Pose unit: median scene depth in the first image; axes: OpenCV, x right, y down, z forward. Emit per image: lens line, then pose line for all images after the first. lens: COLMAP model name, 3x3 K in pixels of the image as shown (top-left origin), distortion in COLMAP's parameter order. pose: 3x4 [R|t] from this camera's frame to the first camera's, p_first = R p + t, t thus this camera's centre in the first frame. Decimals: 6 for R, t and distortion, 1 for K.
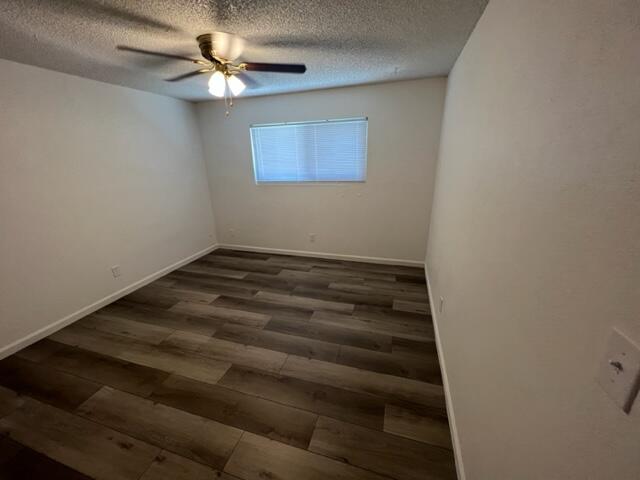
lens RADIAL K [[254.3, 0, 320.0], [0, 254.3, 240.0], [0, 0, 1]] dist [0.001446, 0.000076]
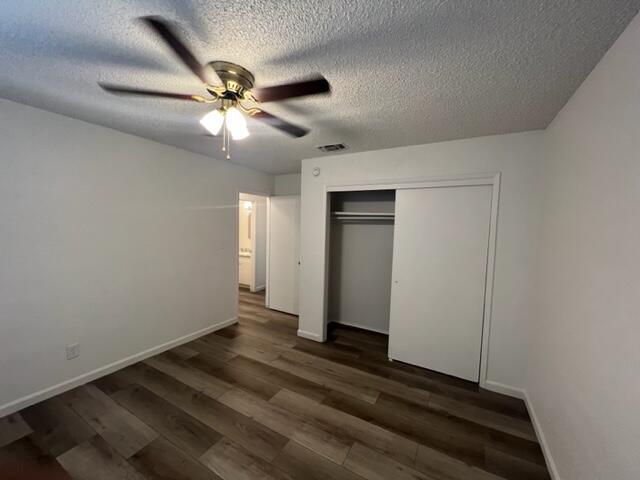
lens RADIAL K [[256.9, 0, 320.0], [0, 256.9, 240.0], [0, 0, 1]] dist [0.001048, 0.000192]
pose [[-0.977599, -0.015907, 0.209875, -0.617620], [0.064262, 0.926969, 0.369592, -0.418218], [-0.200427, 0.374799, -0.905182, 1.347964]]
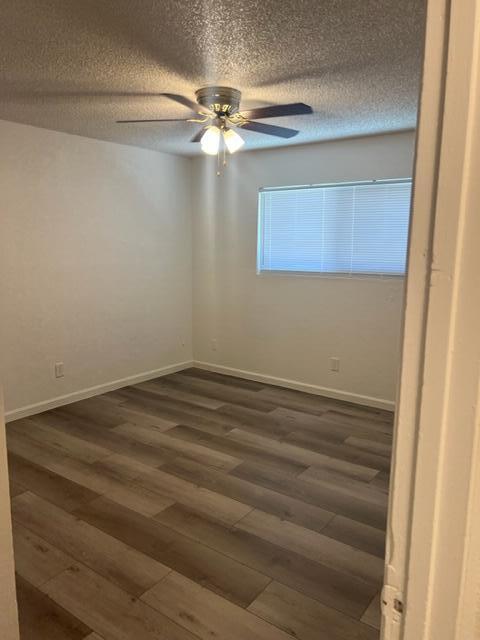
lens RADIAL K [[481.9, 0, 240.0], [0, 481.9, 320.0], [0, 0, 1]] dist [0.060336, -0.070734]
pose [[0.945114, 0.086992, -0.314948, 0.171893], [-0.135167, 0.981655, -0.134474, 0.114666], [0.297472, 0.169664, 0.939534, -0.258165]]
